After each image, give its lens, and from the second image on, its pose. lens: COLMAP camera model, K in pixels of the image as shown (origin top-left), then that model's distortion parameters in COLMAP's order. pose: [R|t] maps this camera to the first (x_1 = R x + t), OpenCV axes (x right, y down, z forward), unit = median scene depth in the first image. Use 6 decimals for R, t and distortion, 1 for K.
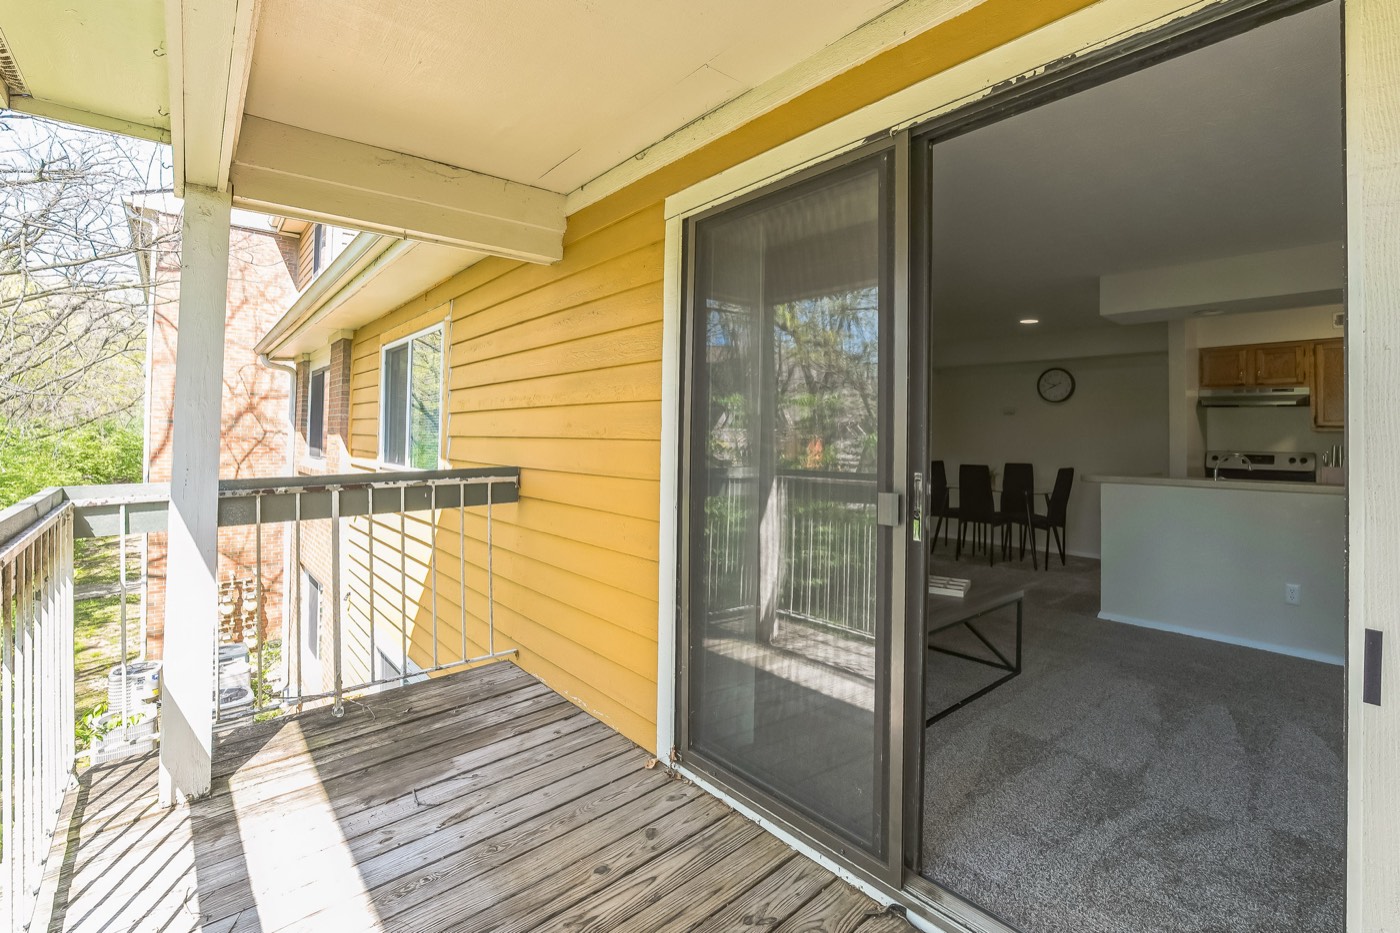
lens RADIAL K [[643.9, 0, 706.9], [0, 643.9, 438.4], [0, 0, 1]] dist [-0.000398, -0.000225]
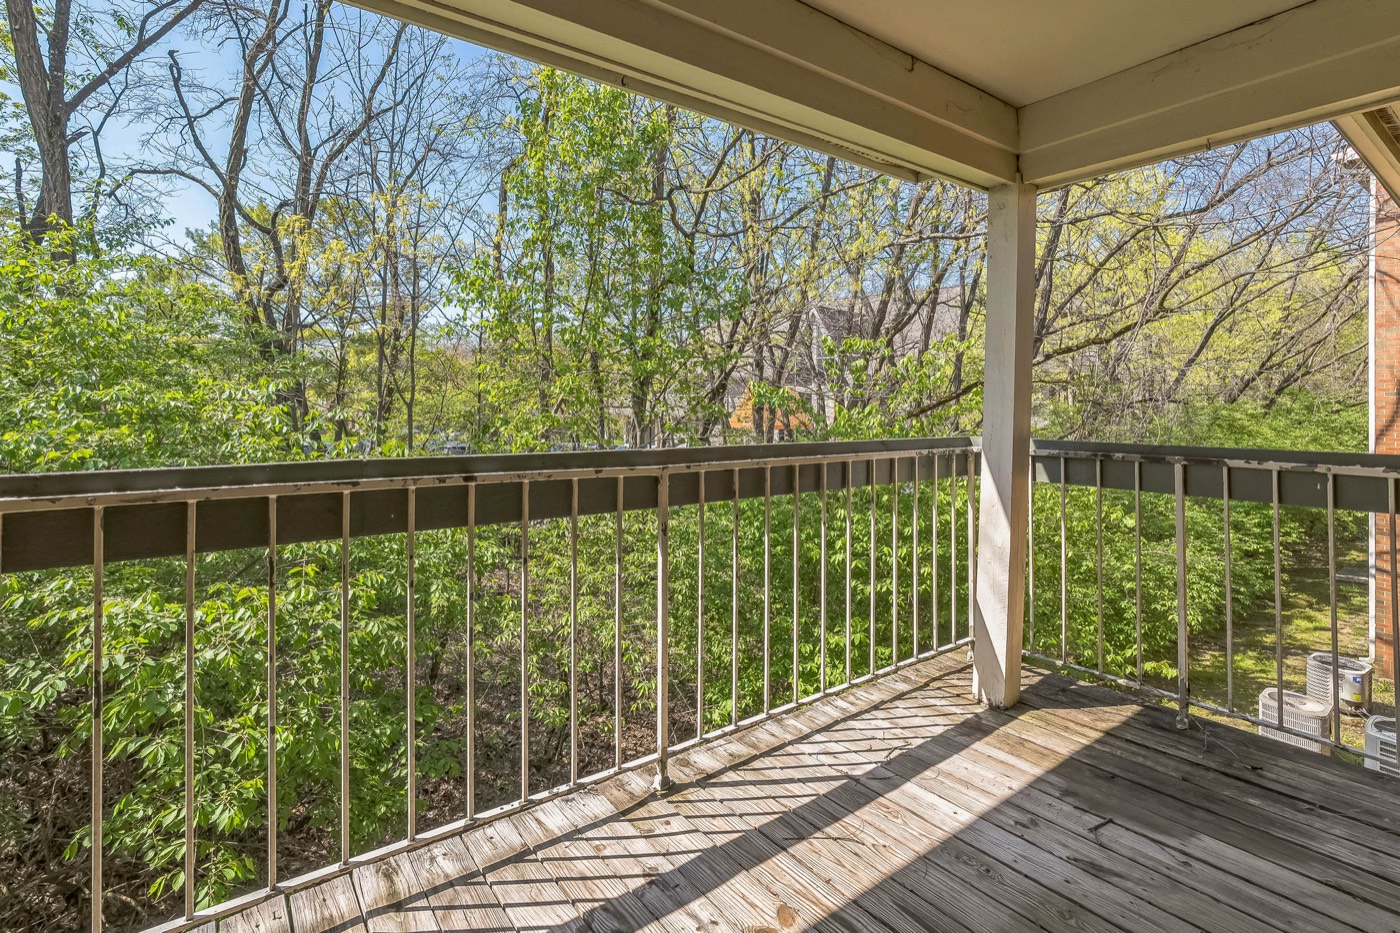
lens RADIAL K [[667.5, 0, 699.0], [0, 667.5, 401.3], [0, 0, 1]] dist [0.000297, -0.000025]
pose [[-0.062722, -0.004487, -0.998021, 0.387973], [-0.018634, 0.999821, -0.003324, 0.013078], [0.997857, 0.018389, -0.062794, 0.441311]]
